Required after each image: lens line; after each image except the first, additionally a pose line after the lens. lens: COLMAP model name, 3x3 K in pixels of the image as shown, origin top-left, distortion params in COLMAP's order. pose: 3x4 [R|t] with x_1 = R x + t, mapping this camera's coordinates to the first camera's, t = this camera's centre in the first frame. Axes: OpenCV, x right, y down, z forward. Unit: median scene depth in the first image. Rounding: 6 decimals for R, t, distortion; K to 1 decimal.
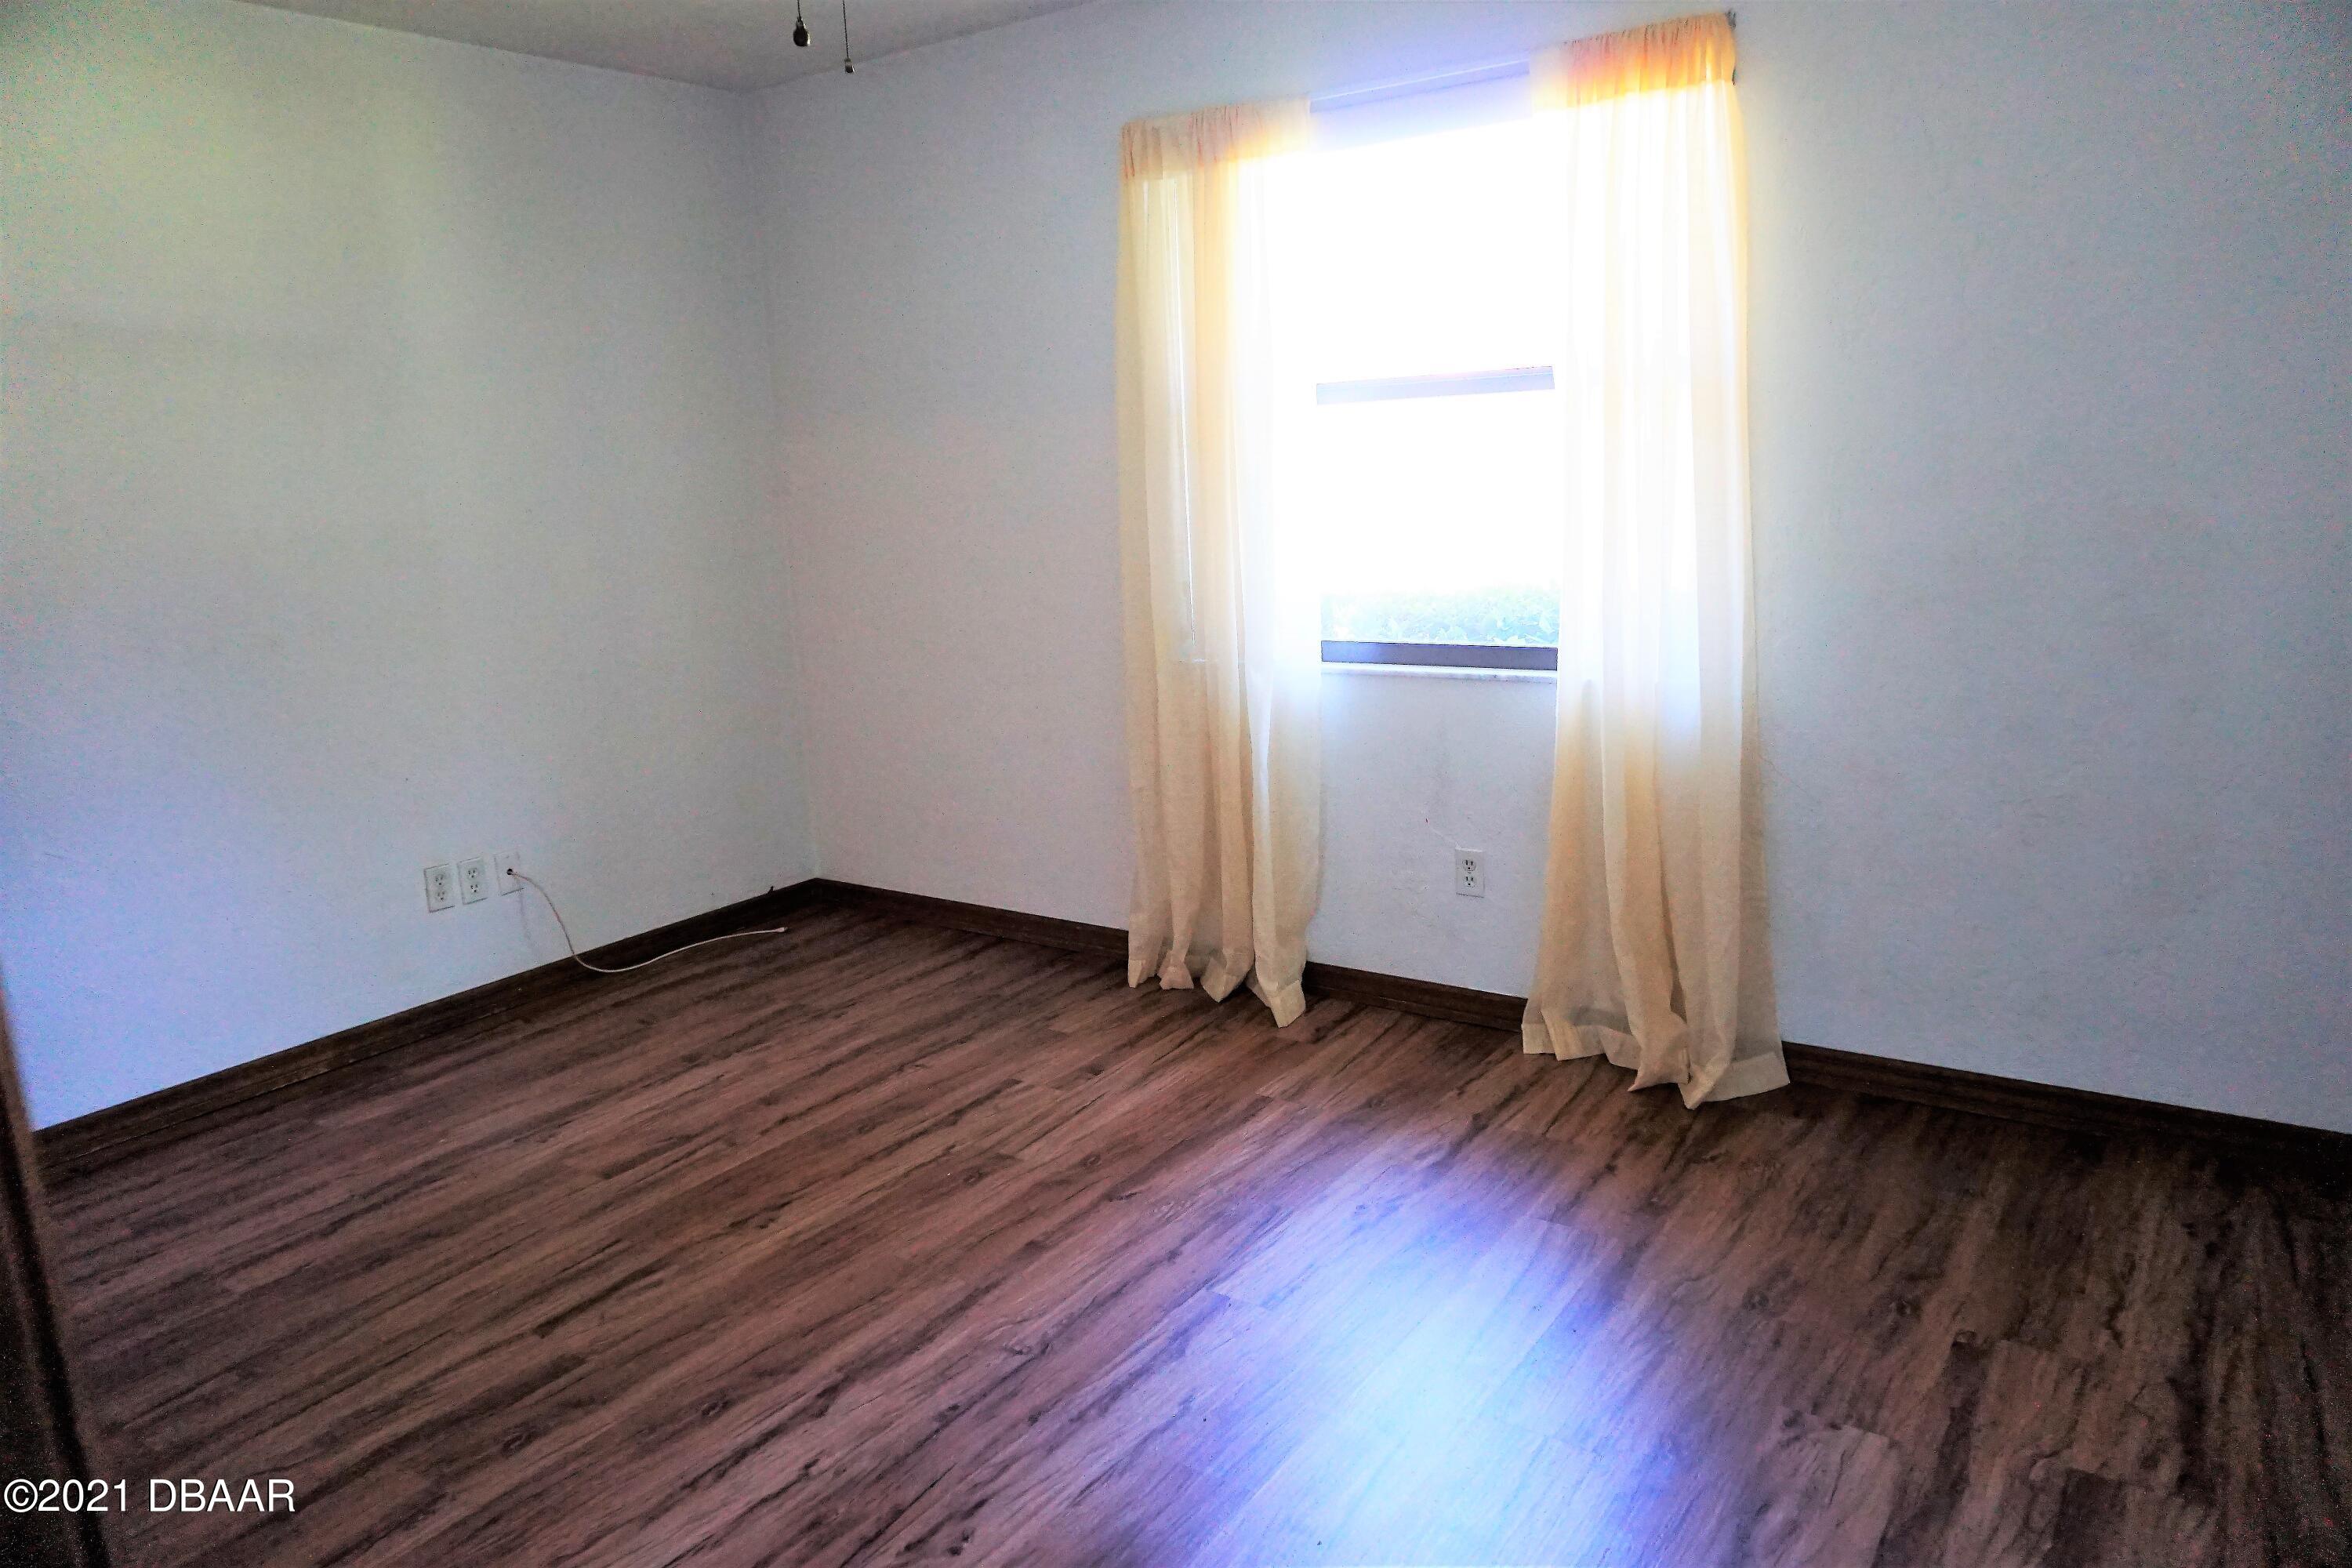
lens RADIAL K [[1576.5, 0, 1179.4], [0, 1576.5, 773.8], [0, 0, 1]] dist [-0.049612, 0.039076]
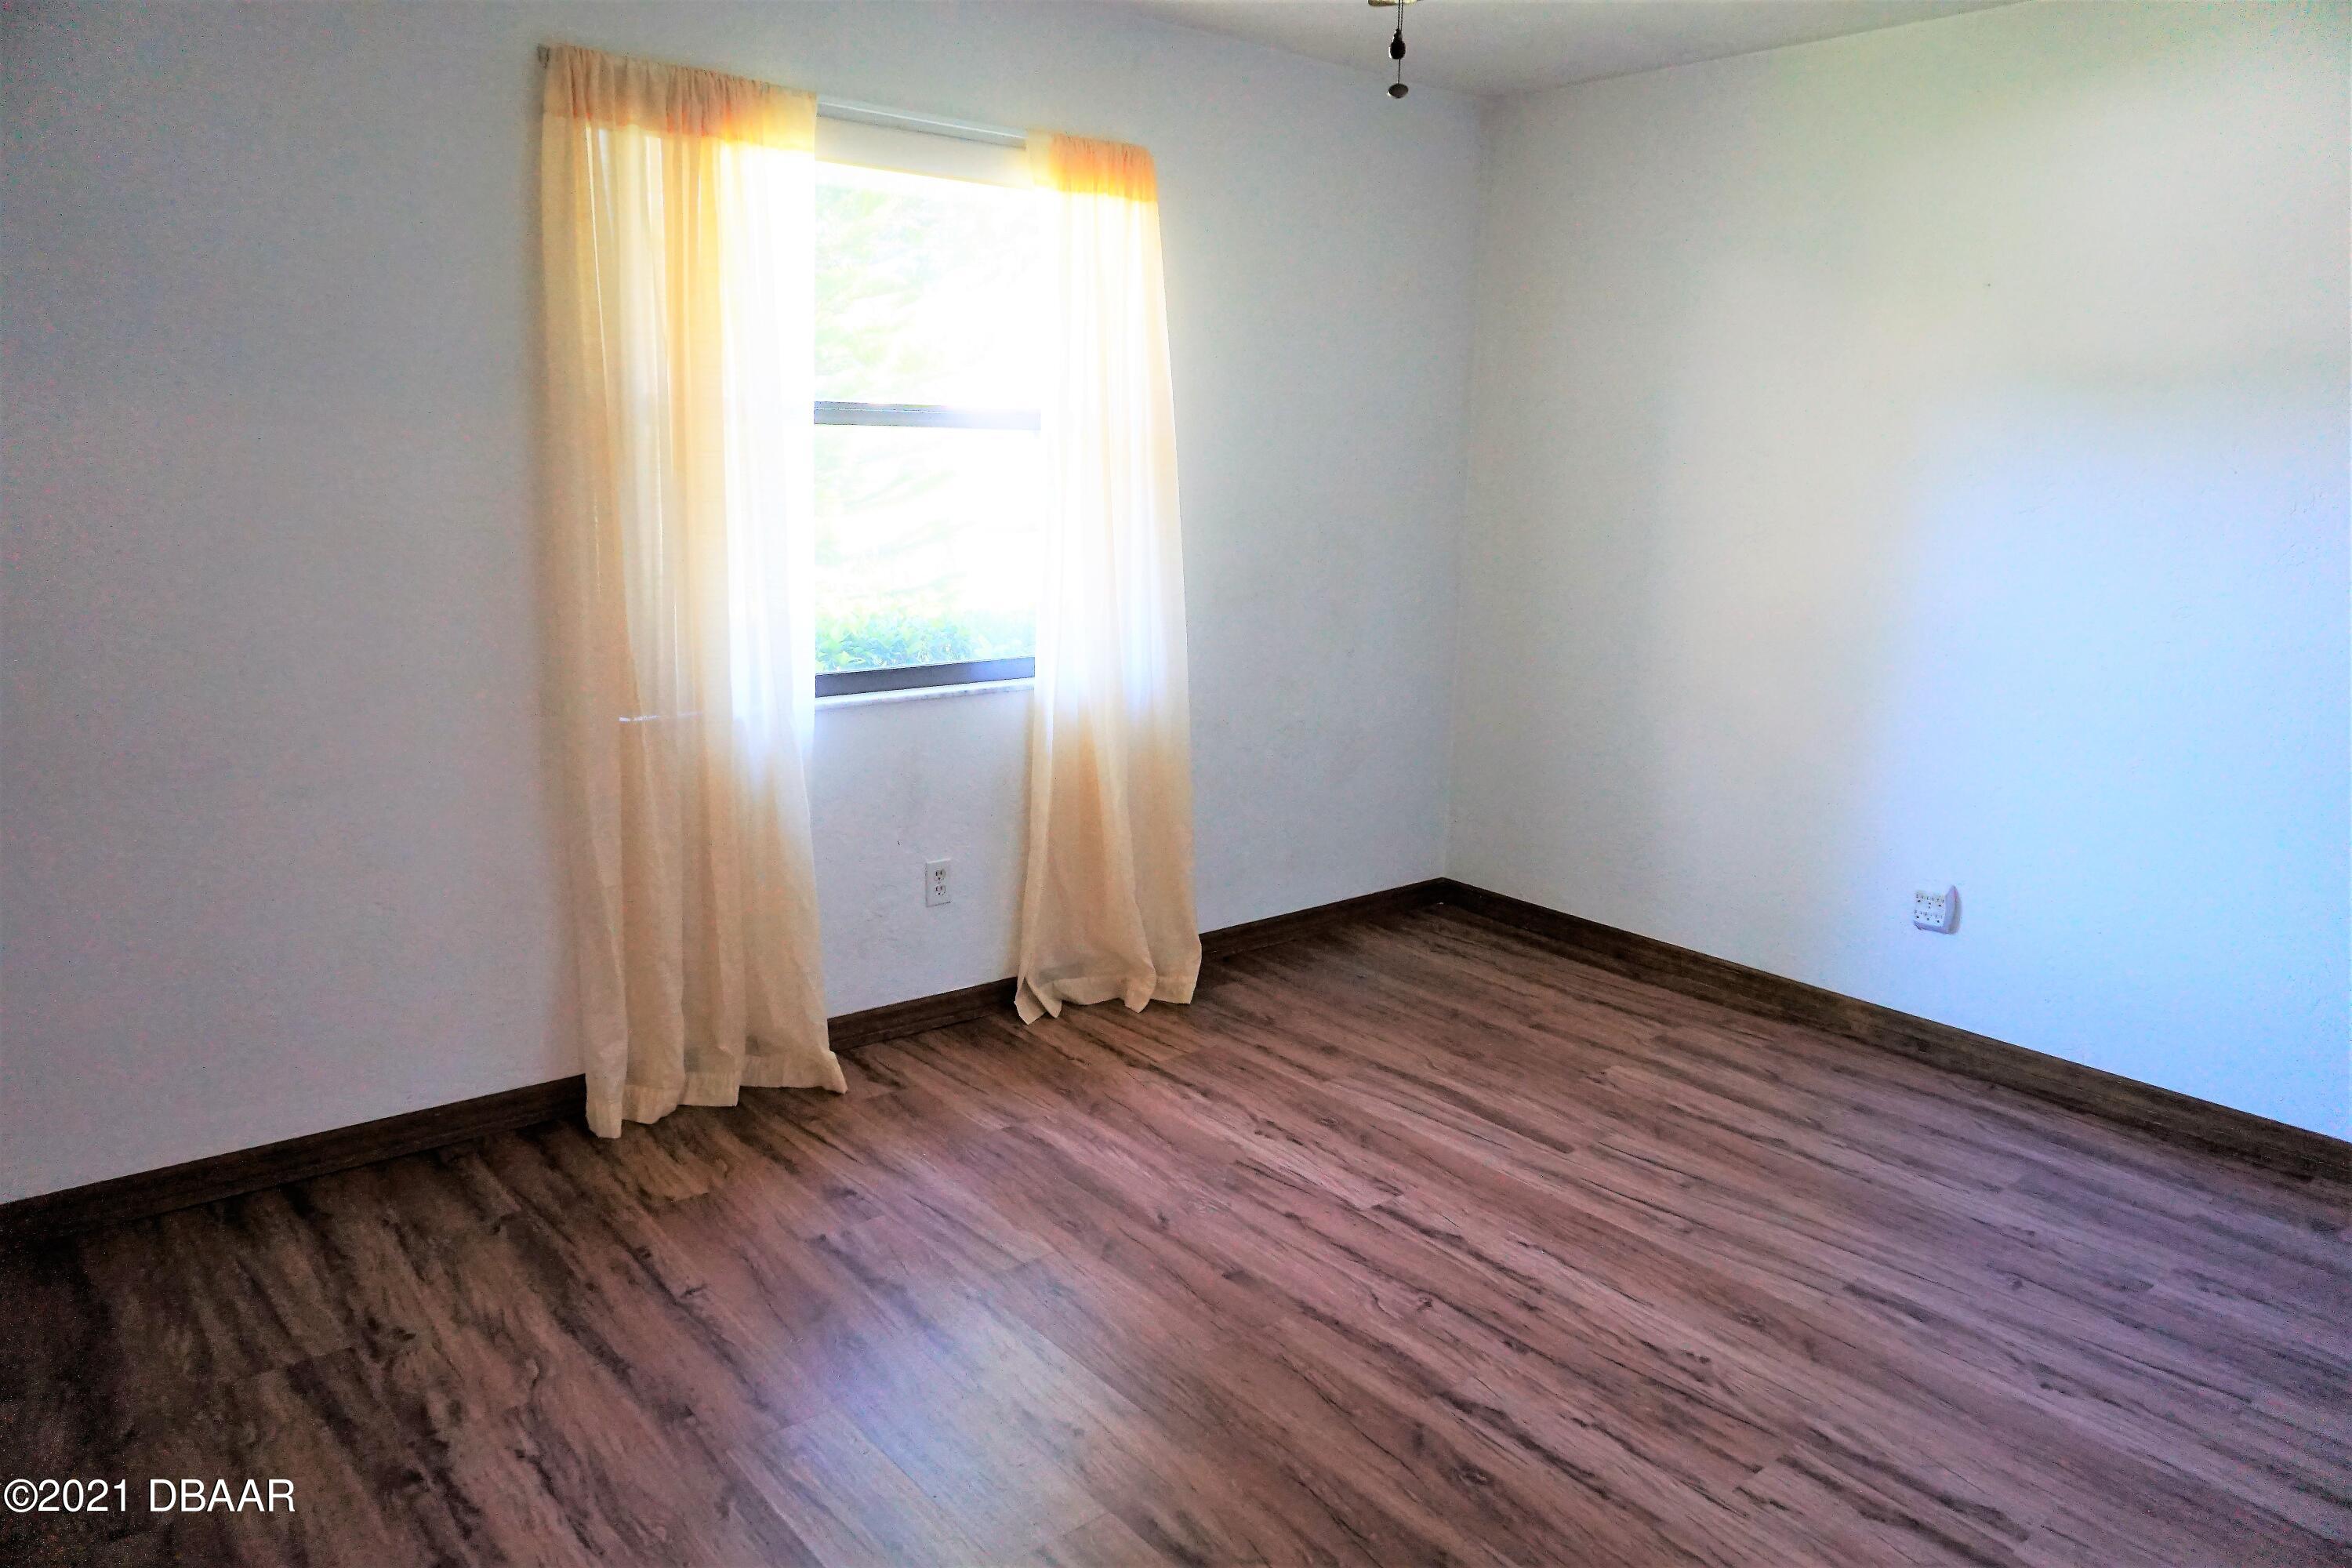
lens RADIAL K [[1576.5, 0, 1179.4], [0, 1576.5, 773.8], [0, 0, 1]] dist [-0.049612, 0.039076]
pose [[0.266528, -0.141545, 0.953377, -0.937754], [0.164394, 0.981339, 0.099738, -0.106516], [-0.949704, 0.130146, 0.284823, 0.667170]]
